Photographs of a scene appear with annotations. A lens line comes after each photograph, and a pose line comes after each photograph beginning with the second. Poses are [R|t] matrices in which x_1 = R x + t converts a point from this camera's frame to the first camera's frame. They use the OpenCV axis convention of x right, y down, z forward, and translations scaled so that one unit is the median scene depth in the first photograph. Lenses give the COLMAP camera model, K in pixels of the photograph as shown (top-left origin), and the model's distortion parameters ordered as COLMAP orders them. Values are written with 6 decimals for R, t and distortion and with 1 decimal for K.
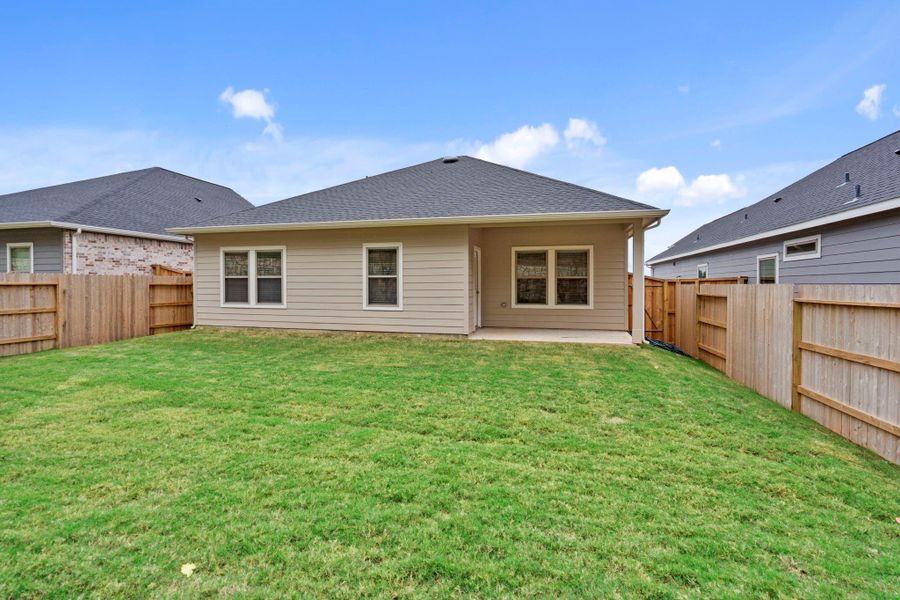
lens RADIAL K [[414.0, 0, 454.3], [0, 414.0, 284.5], [0, 0, 1]] dist [-0.000824, -0.000206]
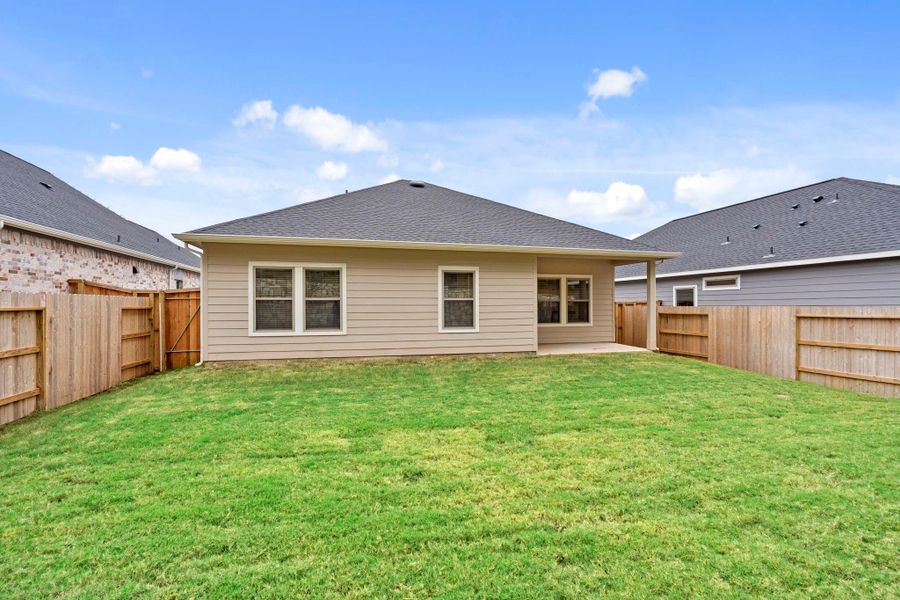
lens RADIAL K [[410.4, 0, 448.7], [0, 410.4, 297.8], [0, 0, 1]] dist [-0.000293, 0.000394]
pose [[0.871370, 0.006469, 0.490584, -0.682888], [0.002830, 0.999830, -0.018211, -0.004676], [-0.490618, 0.017257, 0.871204, 0.133436]]
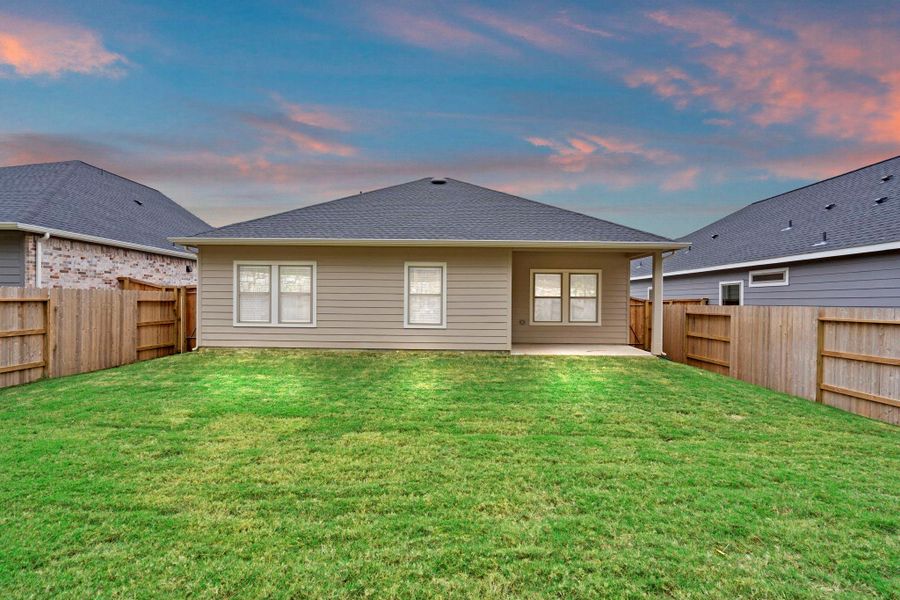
lens RADIAL K [[410.4, 0, 448.7], [0, 410.4, 297.8], [0, 0, 1]] dist [-0.000293, 0.000394]
pose [[0.970096, 0.009769, 0.242524, -0.358443], [-0.008171, 0.999938, -0.007594, -0.005811], [-0.242583, 0.005385, 0.970116, 0.007924]]
